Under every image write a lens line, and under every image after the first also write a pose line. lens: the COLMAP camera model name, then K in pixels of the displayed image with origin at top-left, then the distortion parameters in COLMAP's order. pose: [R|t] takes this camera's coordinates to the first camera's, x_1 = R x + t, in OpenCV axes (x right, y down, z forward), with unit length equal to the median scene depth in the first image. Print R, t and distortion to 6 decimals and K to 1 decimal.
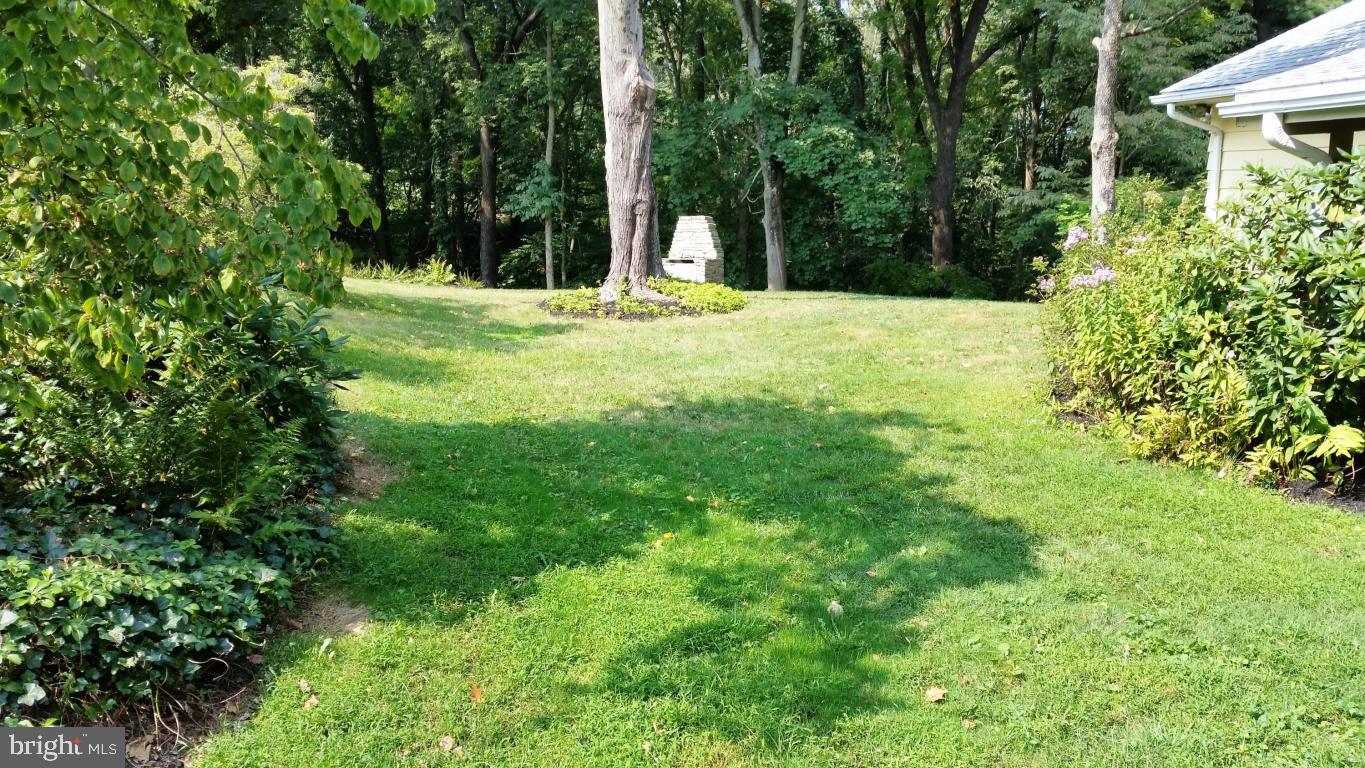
lens RADIAL K [[1146.0, 0, 702.2], [0, 1146.0, 389.9], [0, 0, 1]] dist [-0.002339, 0.001776]
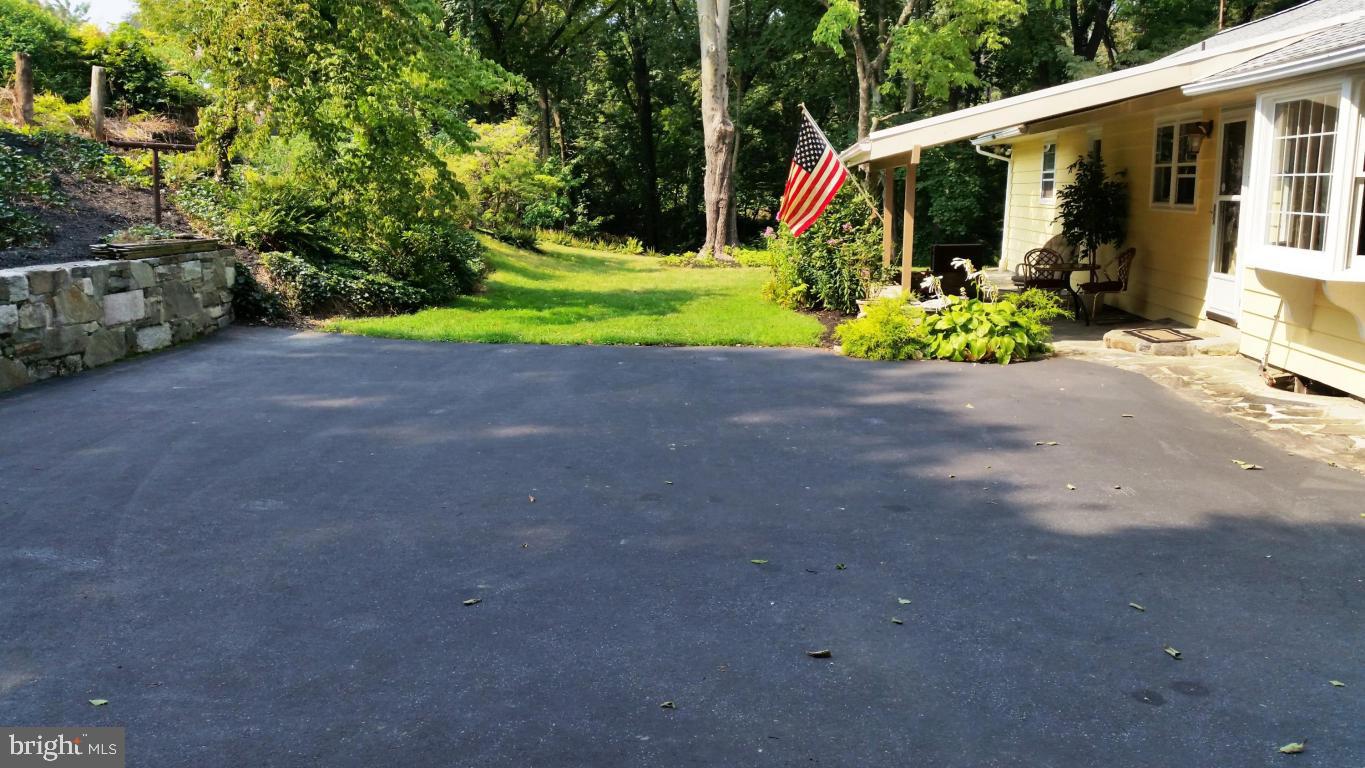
lens RADIAL K [[1173.1, 0, 682.5], [0, 1173.1, 384.0], [0, 0, 1]] dist [-0.006993, -0.010276]
pose [[0.955292, 0.055350, -0.290438, 0.907131], [-0.058475, 0.998287, -0.002084, 0.242643], [0.289825, 0.018974, 0.956892, -1.410808]]
